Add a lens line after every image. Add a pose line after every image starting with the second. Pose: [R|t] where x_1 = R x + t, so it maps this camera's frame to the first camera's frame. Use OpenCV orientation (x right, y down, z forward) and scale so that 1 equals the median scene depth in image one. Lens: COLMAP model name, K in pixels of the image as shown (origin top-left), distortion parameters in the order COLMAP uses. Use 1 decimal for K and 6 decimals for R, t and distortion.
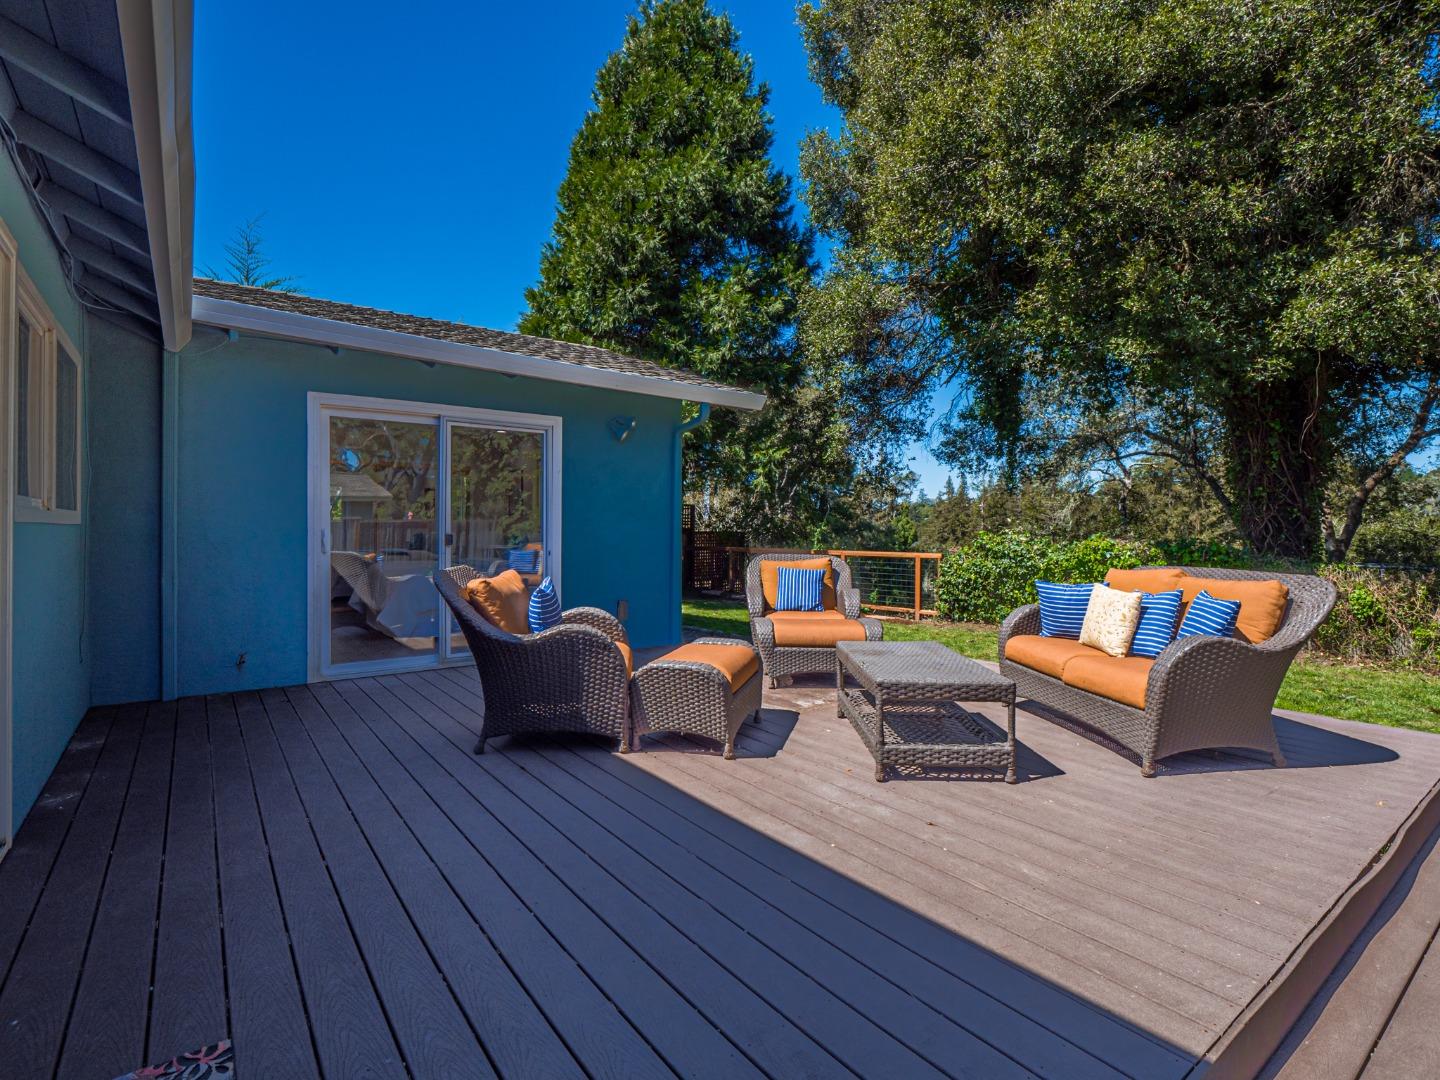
lens RADIAL K [[701.5, 0, 719.5], [0, 701.5, 541.0], [0, 0, 1]] dist [-0.008581, -0.003635]
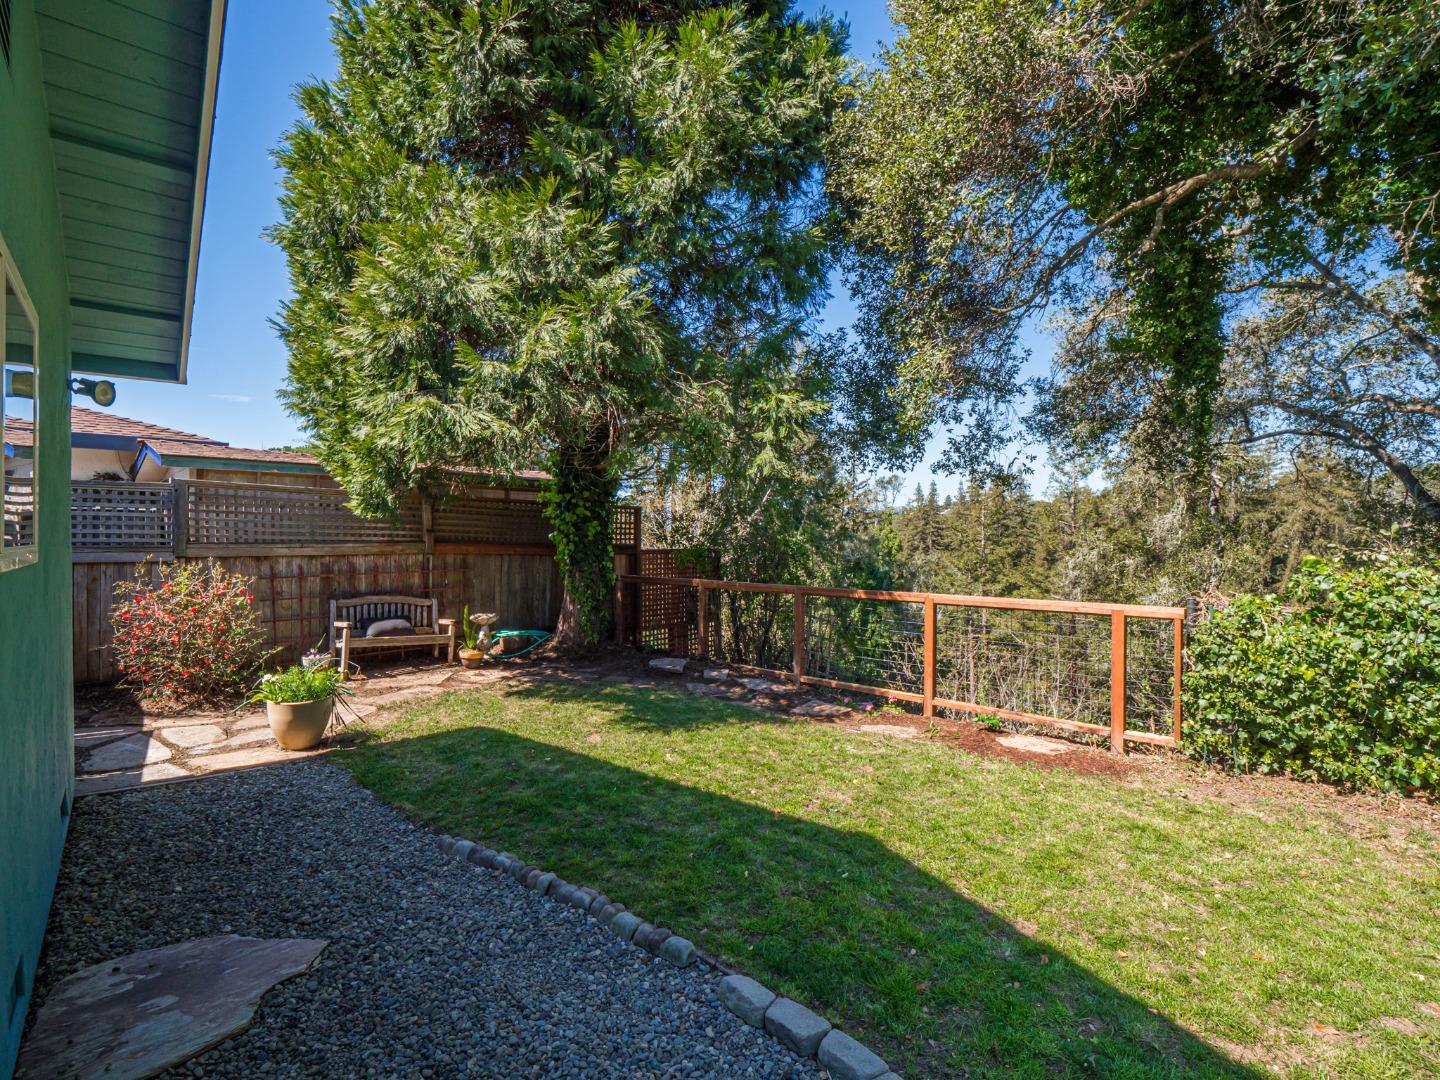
lens RADIAL K [[701.5, 0, 723.5], [0, 701.5, 541.5], [0, 0, 1]] dist [-0.008581, -0.003635]
pose [[0.998488, -0.007541, 0.054445, 0.004278], [0.008217, 0.999892, -0.012207, -0.019102], [-0.054347, 0.012636, 0.998442, 0.525163]]
